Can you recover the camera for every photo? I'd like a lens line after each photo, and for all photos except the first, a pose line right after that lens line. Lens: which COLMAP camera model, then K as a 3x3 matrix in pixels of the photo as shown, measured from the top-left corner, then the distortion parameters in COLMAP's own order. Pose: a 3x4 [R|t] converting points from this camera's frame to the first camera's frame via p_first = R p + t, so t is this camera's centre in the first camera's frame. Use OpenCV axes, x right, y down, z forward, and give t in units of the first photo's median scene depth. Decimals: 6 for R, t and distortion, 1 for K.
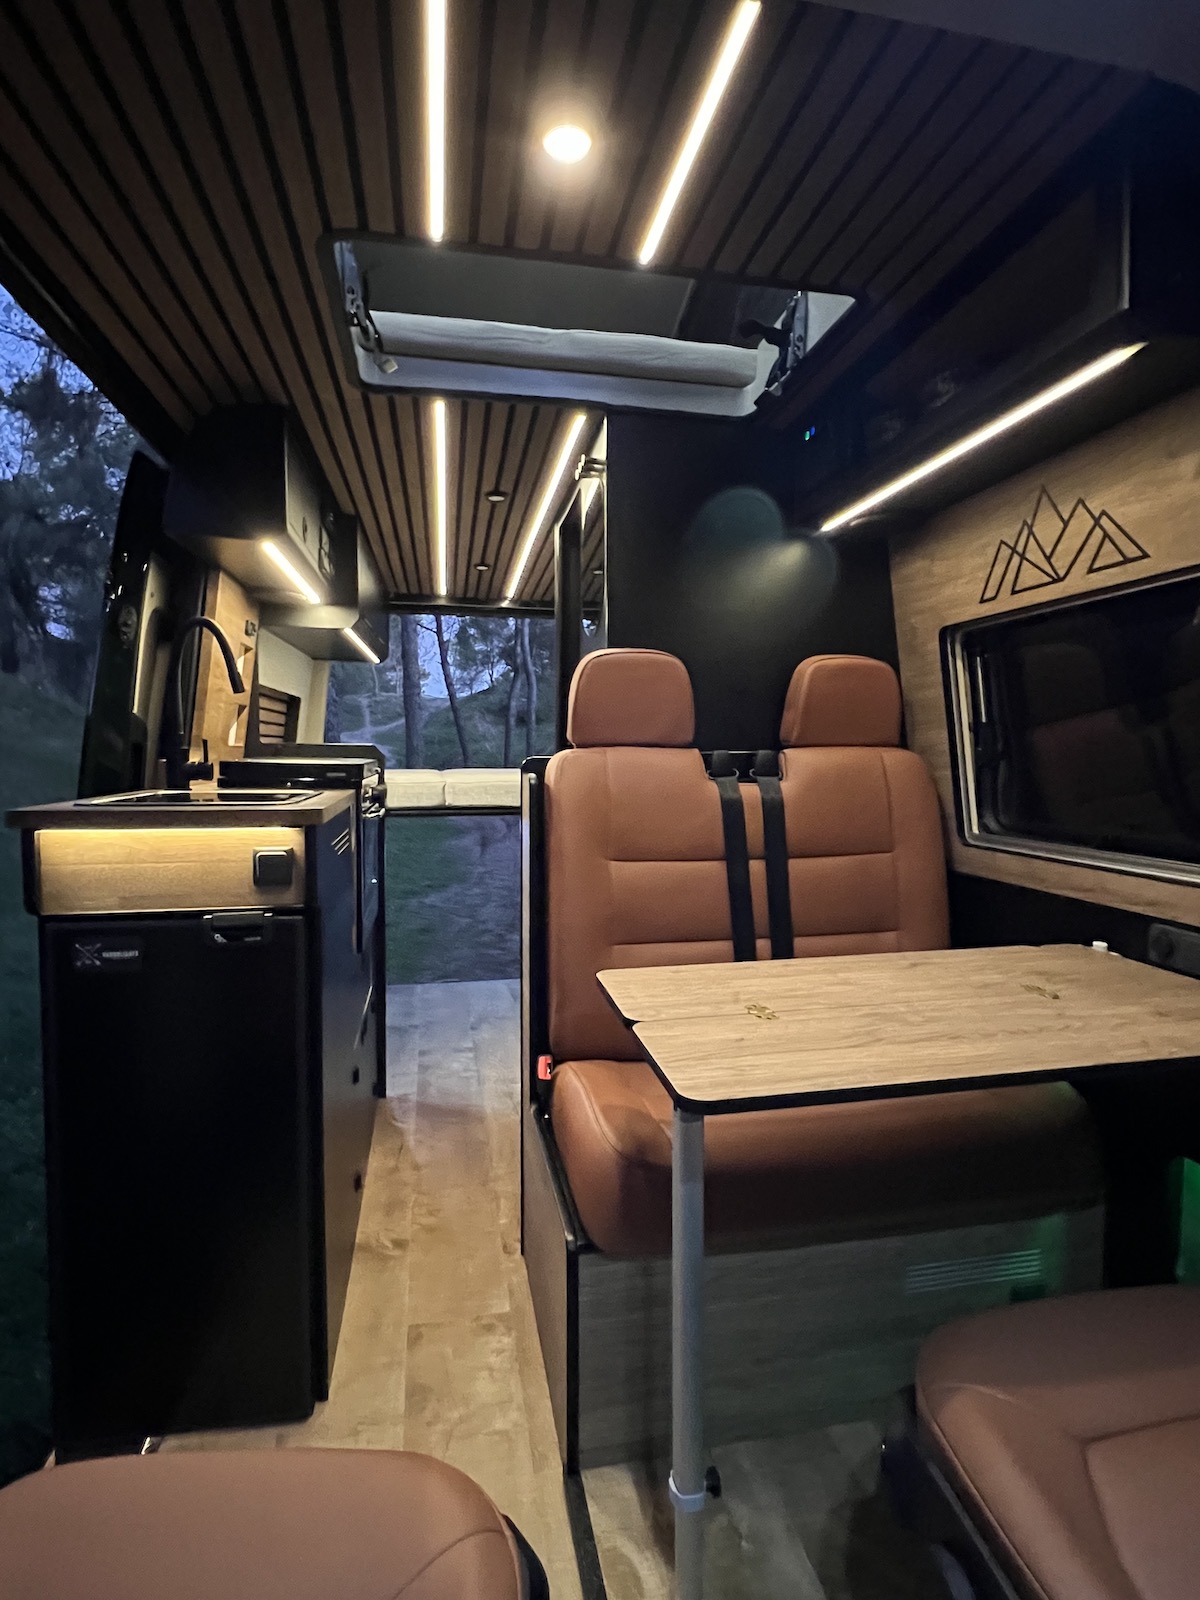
lens RADIAL K [[831.4, 0, 599.5], [0, 831.4, 795.9], [0, 0, 1]] dist [-0.001975, -0.000817]
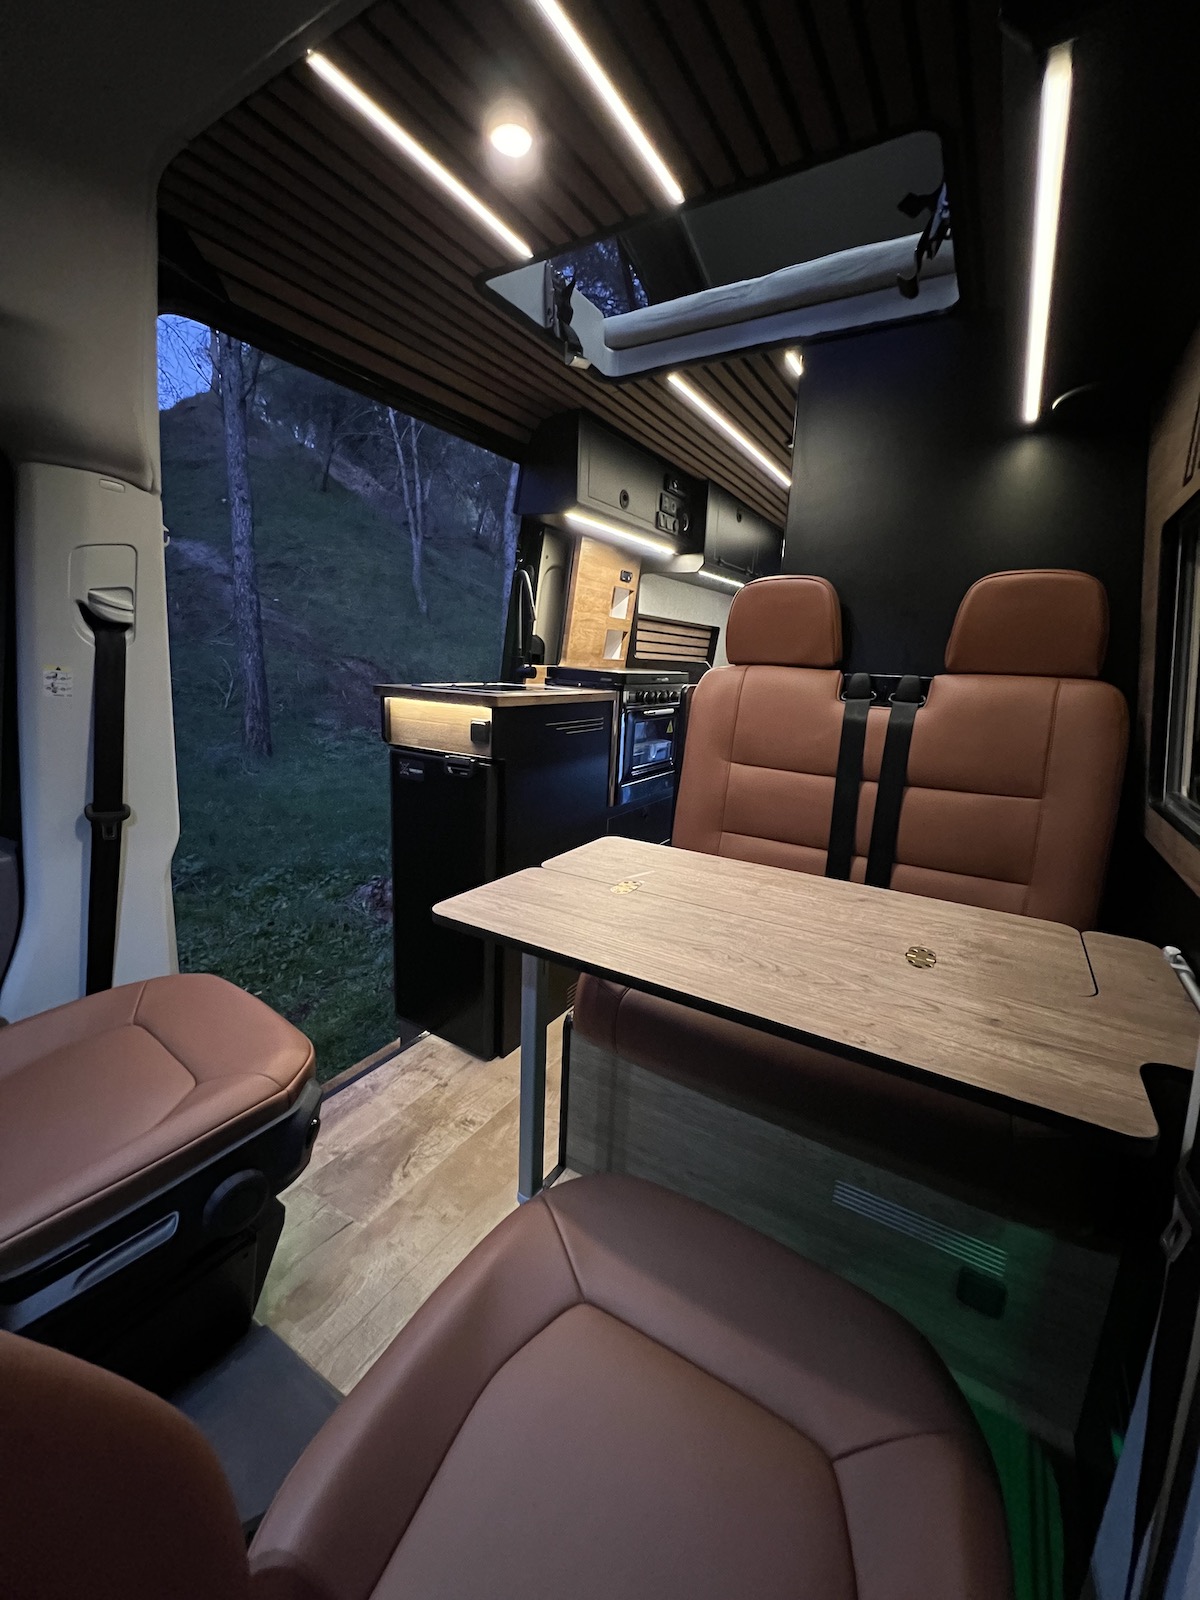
lens RADIAL K [[634.5, 0, 603.3], [0, 634.5, 796.7], [0, 0, 1]] dist [0.000319, 0.000264]
pose [[0.735227, 0.170053, -0.656143, 0.481487], [-0.078405, 0.982856, 0.166872, -0.010860], [0.673271, -0.071244, 0.735956, 0.204142]]
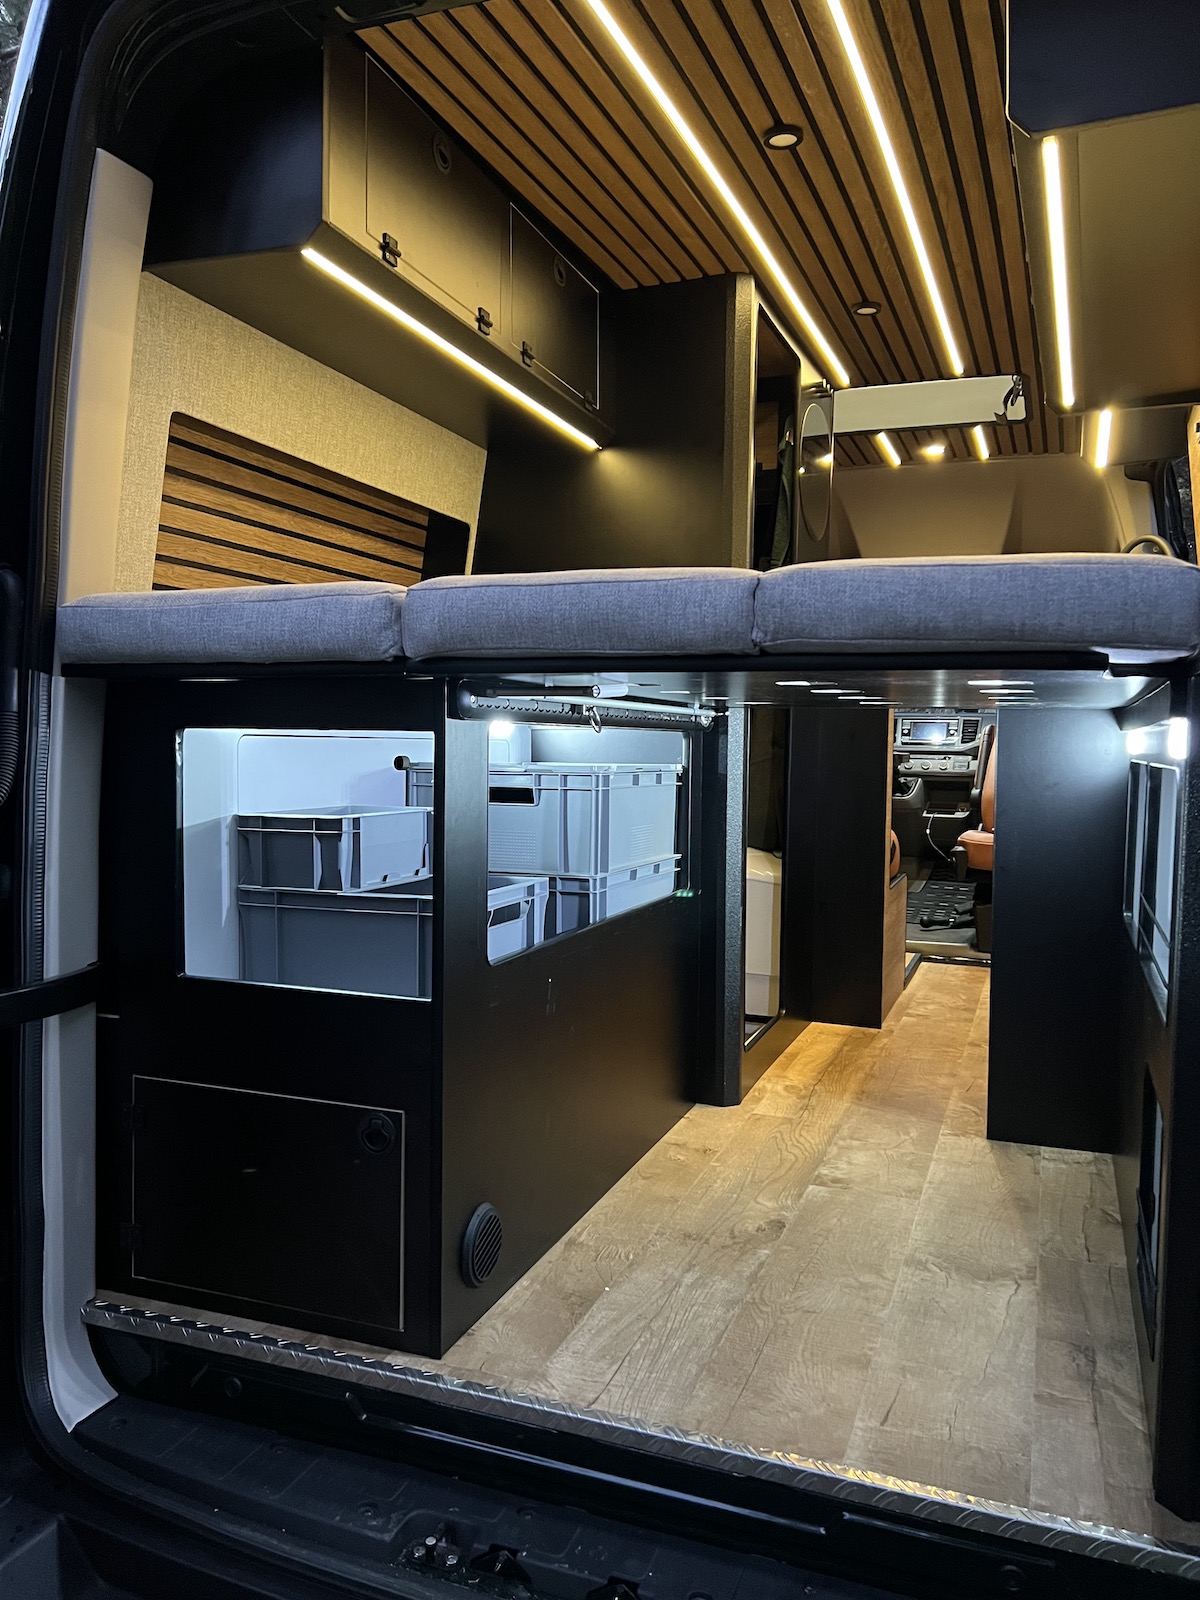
lens RADIAL K [[1194.4, 0, 604.1], [0, 1194.4, 805.7], [0, 0, 1]] dist [0.059872, -0.052758]
pose [[-0.848741, -0.043598, 0.527009, -0.784811], [0.011377, 0.994859, 0.100625, 0.004923], [-0.528687, 0.091400, -0.843882, 3.105275]]
